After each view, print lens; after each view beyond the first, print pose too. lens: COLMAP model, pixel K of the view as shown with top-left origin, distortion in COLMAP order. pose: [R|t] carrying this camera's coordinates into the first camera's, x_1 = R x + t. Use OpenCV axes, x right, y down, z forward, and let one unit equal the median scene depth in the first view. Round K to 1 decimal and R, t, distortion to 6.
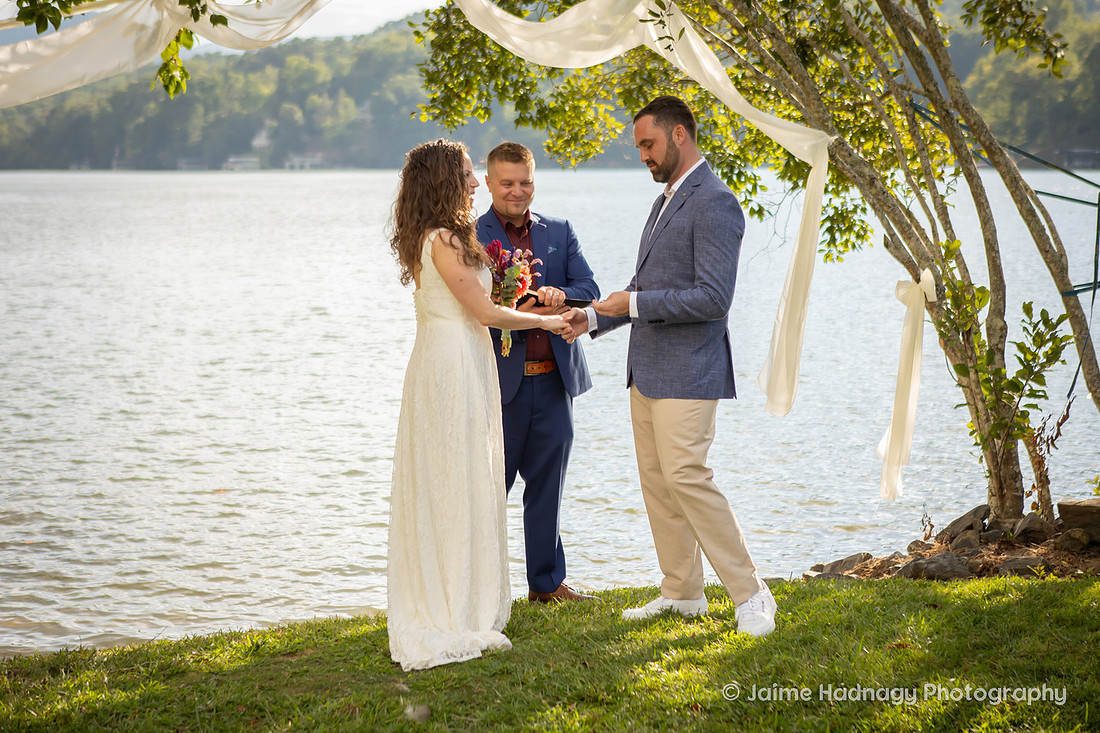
lens RADIAL K [[1950.7, 0, 521.3], [0, 1950.7, 367.4], [0, 0, 1]] dist [0.128536, -0.183517]
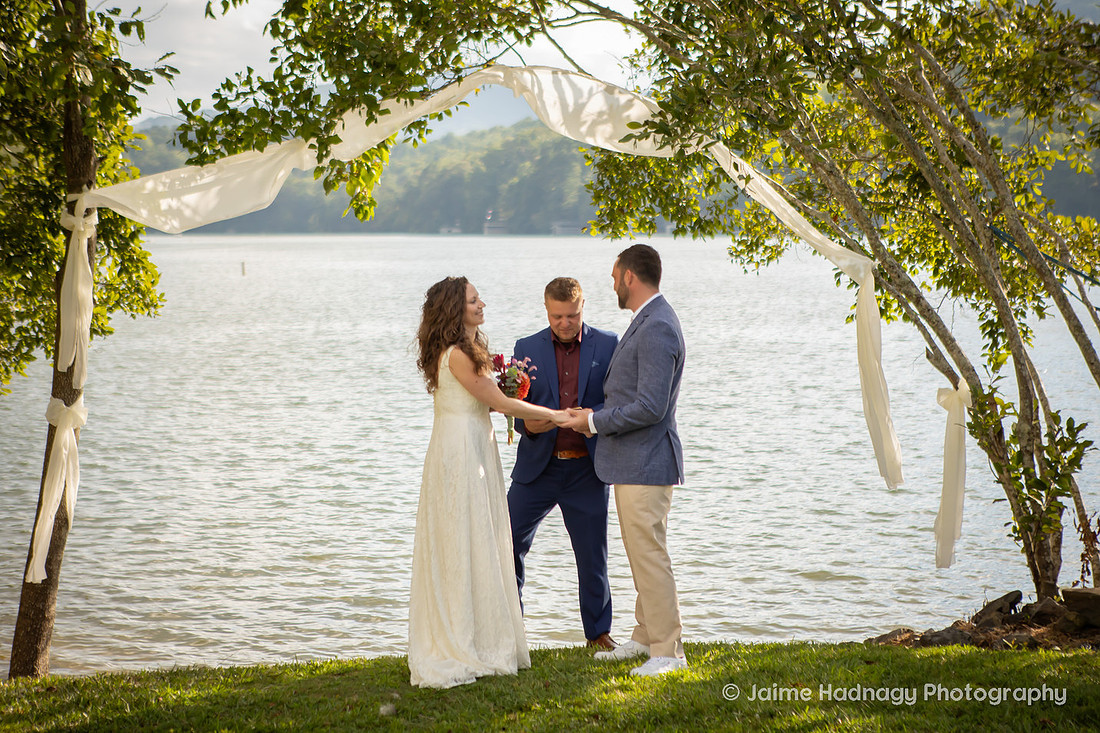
lens RADIAL K [[2247.6, 0, 552.0], [0, 2247.6, 298.3], [0, 0, 1]] dist [0.222539, -0.269651]
pose [[0.982230, 0.011143, -0.187352, 0.216941], [-0.023919, 0.997528, -0.066069, -0.003968], [0.186152, 0.069376, 0.980069, -0.327629]]
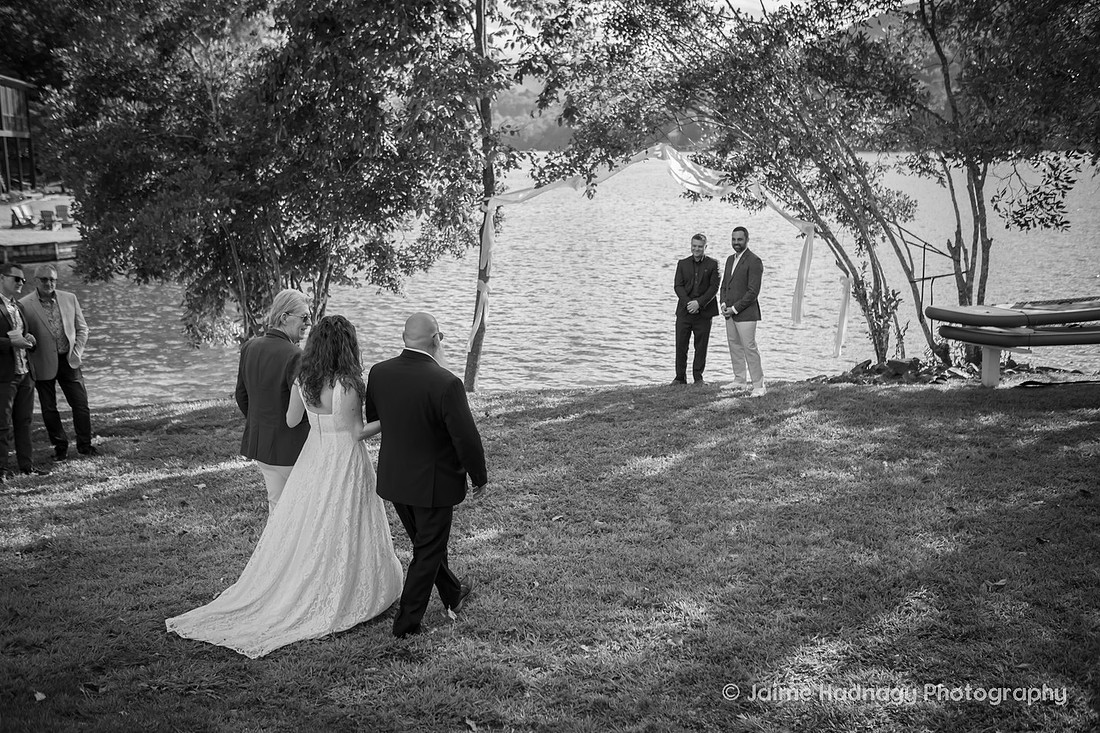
lens RADIAL K [[1221.8, 0, 549.1], [0, 1221.8, 352.1], [0, 0, 1]] dist [0.008593, -0.005670]
pose [[0.972783, 0.041854, -0.227907, 0.189653], [-0.026430, 0.997175, 0.070314, -0.048455], [0.230206, -0.062377, 0.971141, -0.757572]]
